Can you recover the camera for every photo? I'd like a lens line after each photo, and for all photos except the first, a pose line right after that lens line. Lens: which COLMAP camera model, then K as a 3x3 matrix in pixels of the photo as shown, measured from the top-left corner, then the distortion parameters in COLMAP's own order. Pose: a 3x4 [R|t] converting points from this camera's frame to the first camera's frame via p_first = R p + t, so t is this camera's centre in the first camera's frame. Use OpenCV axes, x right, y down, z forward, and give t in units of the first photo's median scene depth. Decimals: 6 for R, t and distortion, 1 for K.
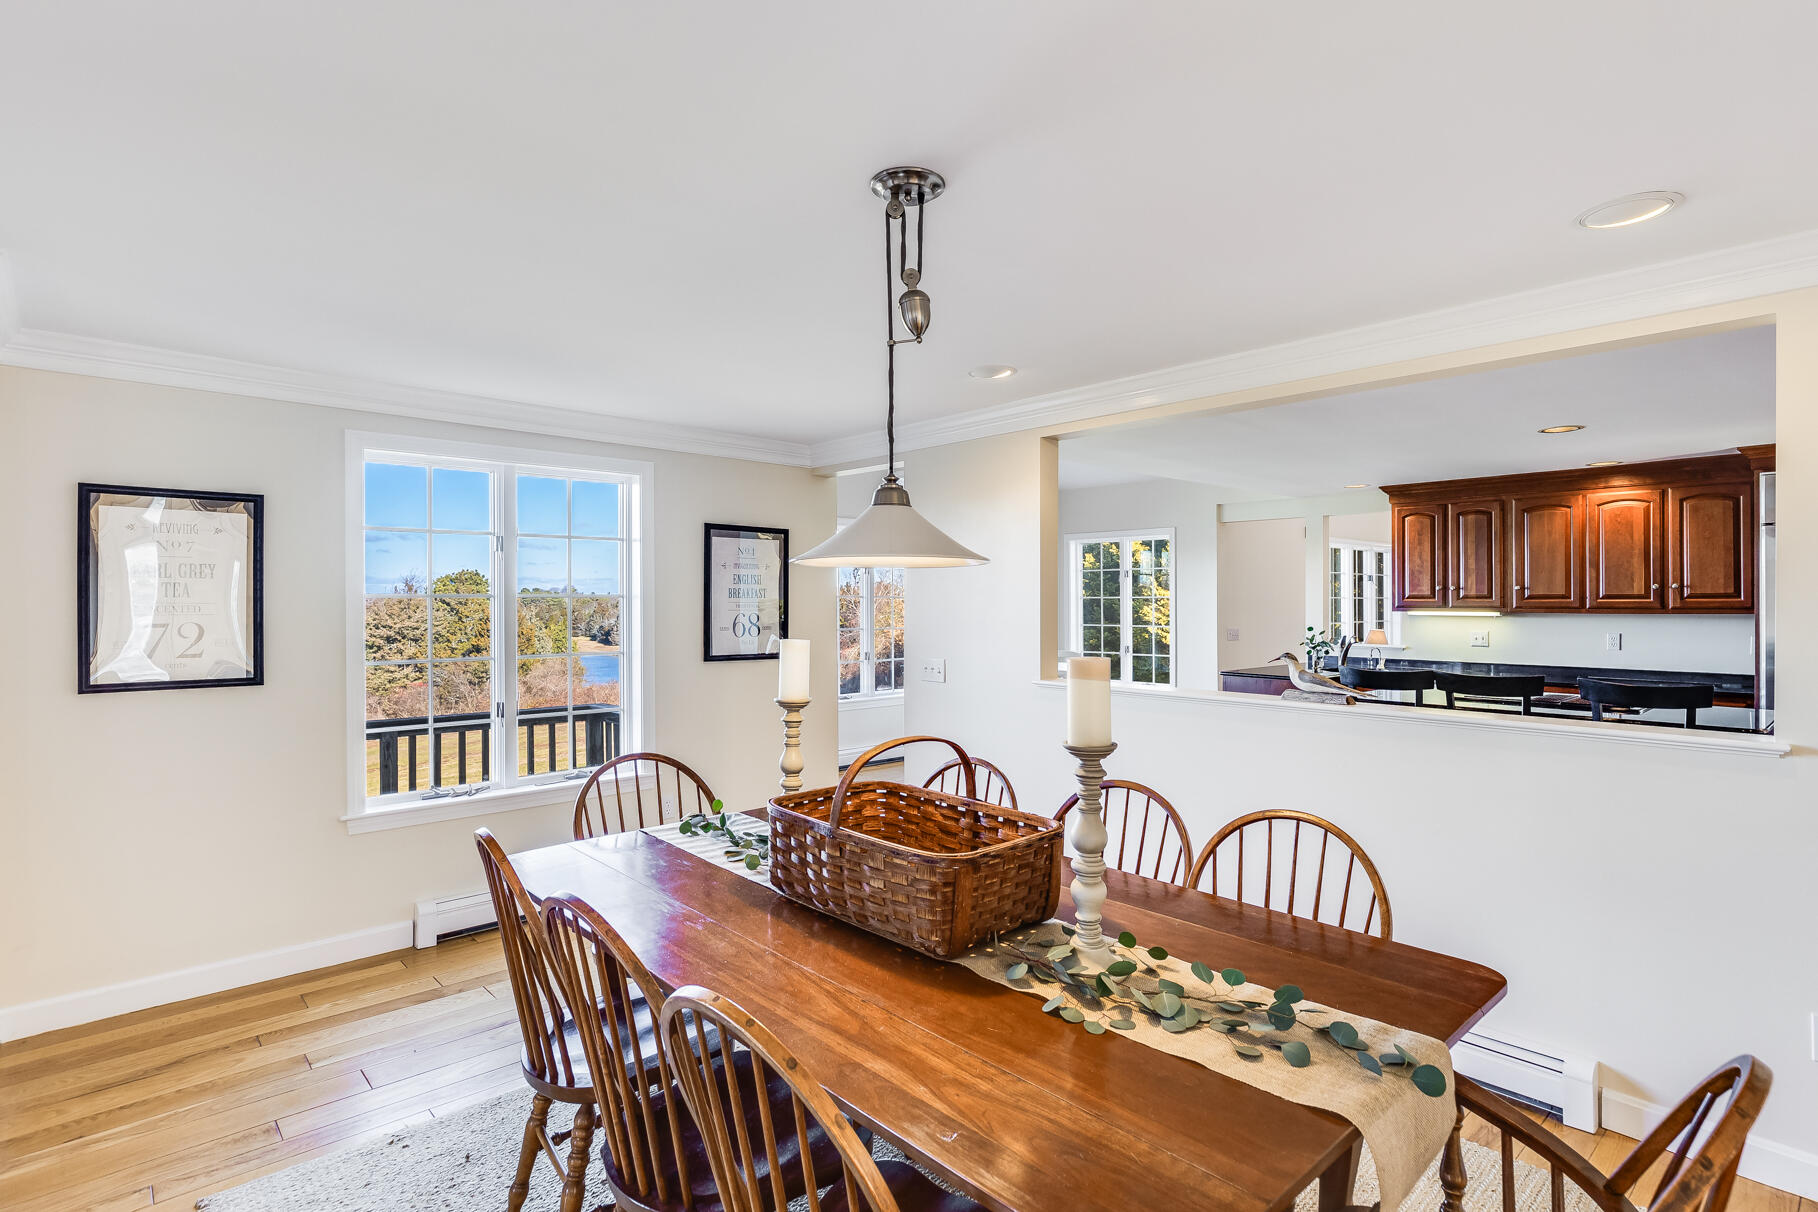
lens RADIAL K [[927.5, 0, 916.2], [0, 927.5, 599.9], [0, 0, 1]] dist [-0.000502, -0.000187]
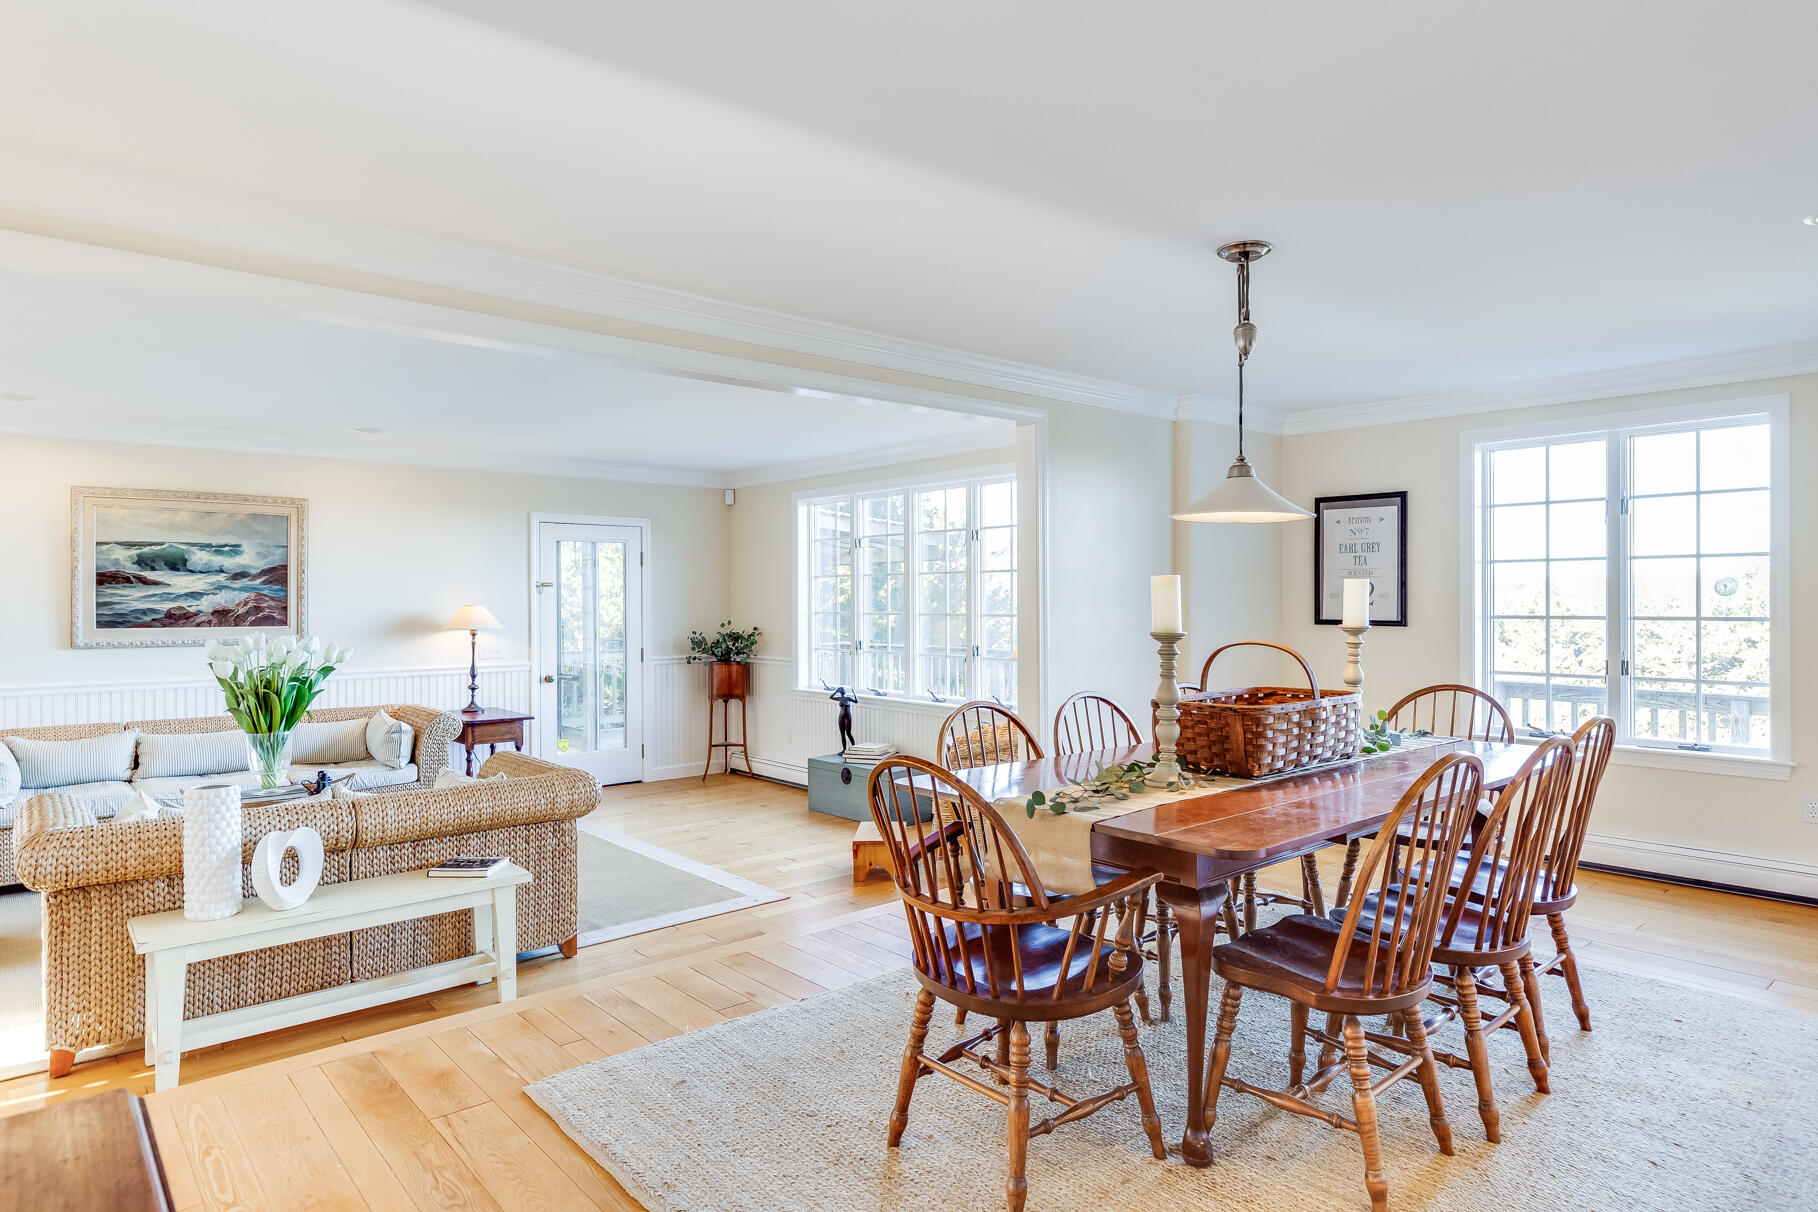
lens RADIAL K [[1041.0, 0, 919.7], [0, 1041.0, 602.0], [0, 0, 1]] dist [0.012069, 0.001778]
pose [[-0.029249, 0.004005, -0.999564, 0.926669], [0.001984, 0.999990, 0.003948, 0.048165], [0.999570, -0.001868, -0.029257, 0.322999]]
